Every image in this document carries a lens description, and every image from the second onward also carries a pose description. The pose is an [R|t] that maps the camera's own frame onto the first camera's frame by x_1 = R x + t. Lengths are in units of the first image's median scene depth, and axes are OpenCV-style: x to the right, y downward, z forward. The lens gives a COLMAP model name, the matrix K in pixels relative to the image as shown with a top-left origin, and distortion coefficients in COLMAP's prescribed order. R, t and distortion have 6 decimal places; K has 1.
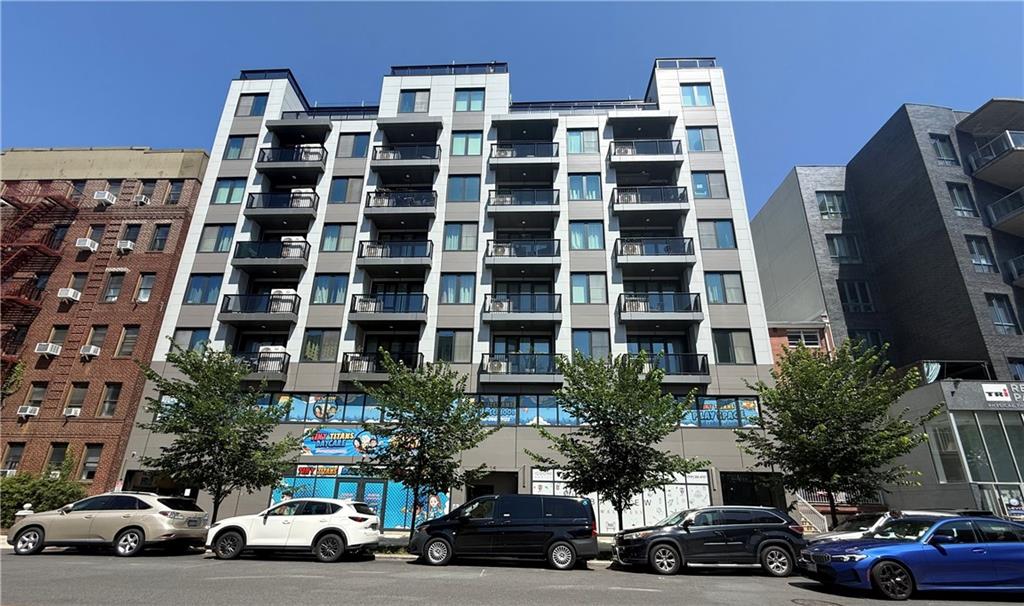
lens RADIAL K [[392.7, 0, 512.4], [0, 392.7, 396.6], [0, 0, 1]] dist [-0.001918, -0.000123]
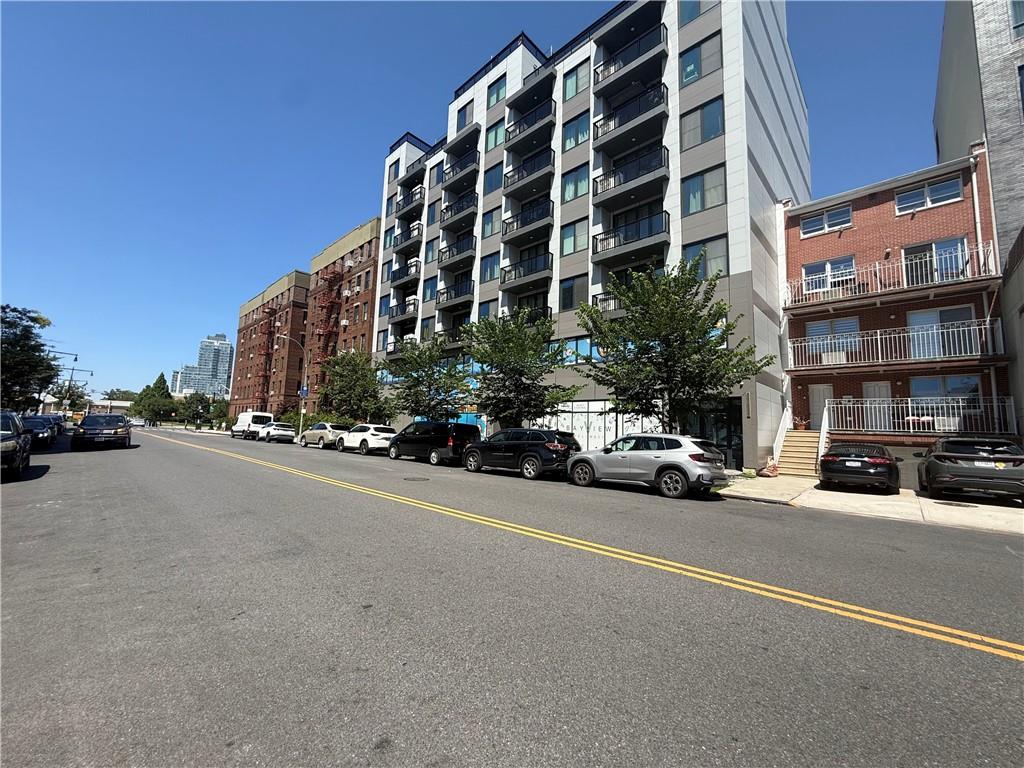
lens RADIAL K [[408.8, 0, 510.1], [0, 408.8, 385.2], [0, 0, 1]] dist [0.002033, -0.000017]
pose [[0.751559, -0.067430, -0.656211, 0.682668], [0.159118, 0.983920, 0.081133, 0.004628], [0.640188, -0.165391, 0.750203, -0.026459]]
